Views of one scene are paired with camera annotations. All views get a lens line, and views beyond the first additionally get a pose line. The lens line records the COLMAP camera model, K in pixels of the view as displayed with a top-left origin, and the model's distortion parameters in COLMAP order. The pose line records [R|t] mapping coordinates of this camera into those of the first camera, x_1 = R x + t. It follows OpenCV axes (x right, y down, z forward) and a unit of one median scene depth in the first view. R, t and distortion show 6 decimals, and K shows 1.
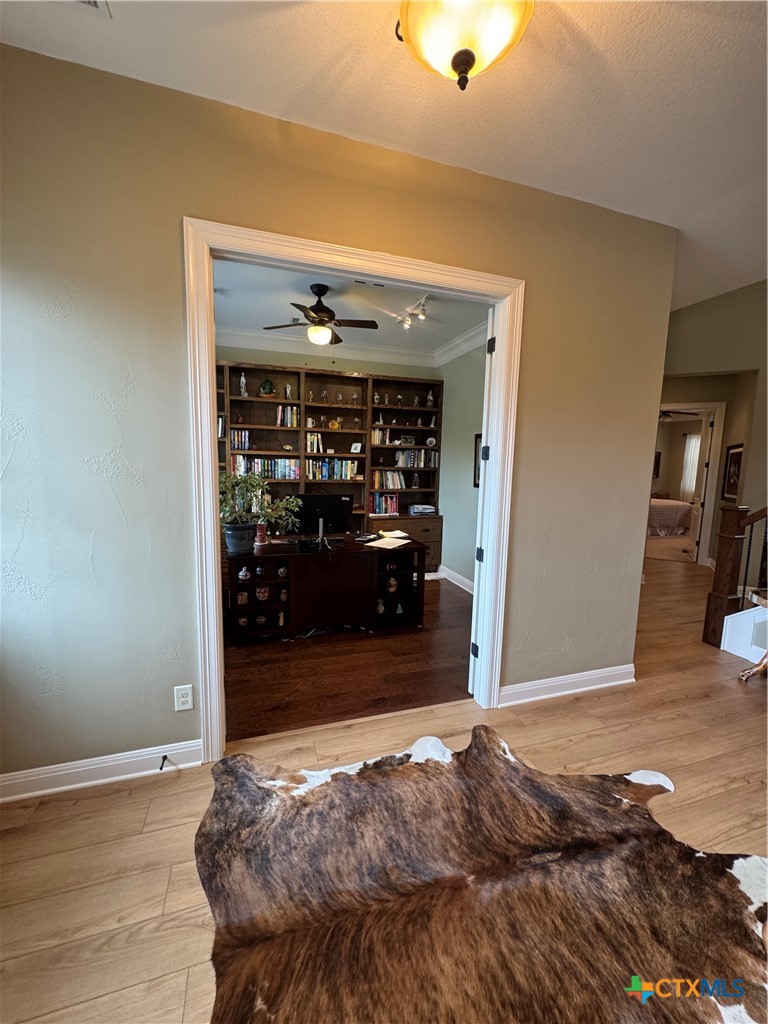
lens RADIAL K [[409.1, 0, 383.6], [0, 409.1, 511.4], [0, 0, 1]] dist [-0.002494, -0.000084]
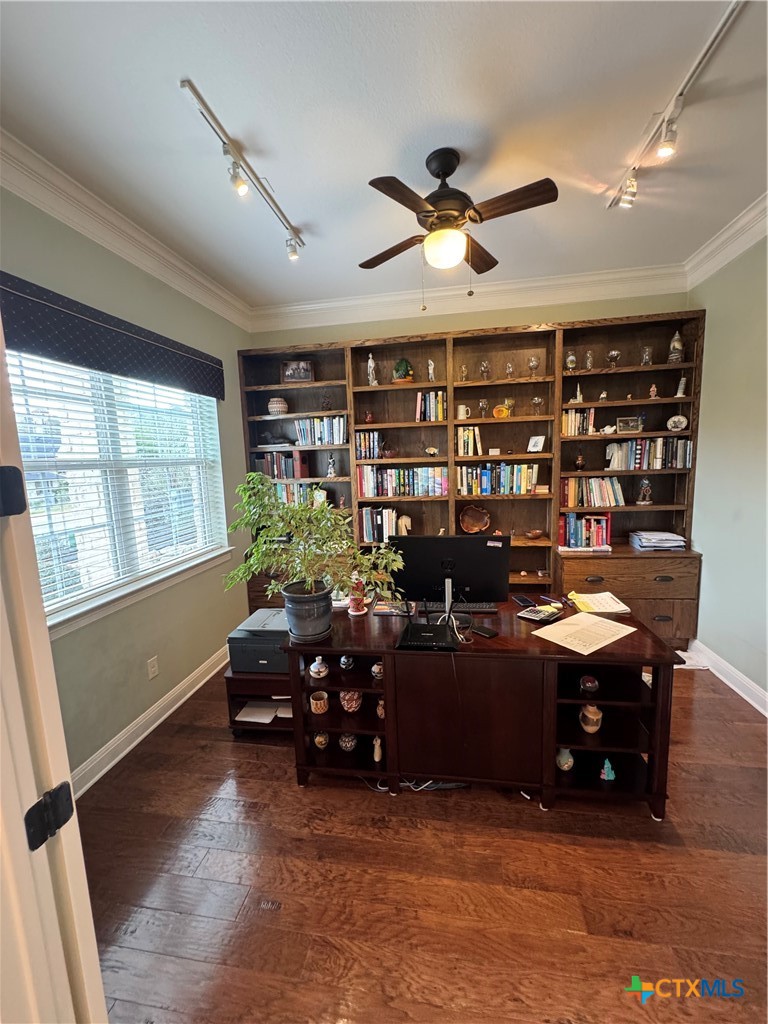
lens RADIAL K [[409.1, 0, 387.3], [0, 409.1, 512.2], [0, 0, 1]] dist [-0.002494, -0.000084]
pose [[0.888447, 0.003872, -0.458963, 0.021194], [0.001146, 0.999943, 0.010654, -0.058131], [0.458978, -0.009992, 0.888392, 0.338221]]
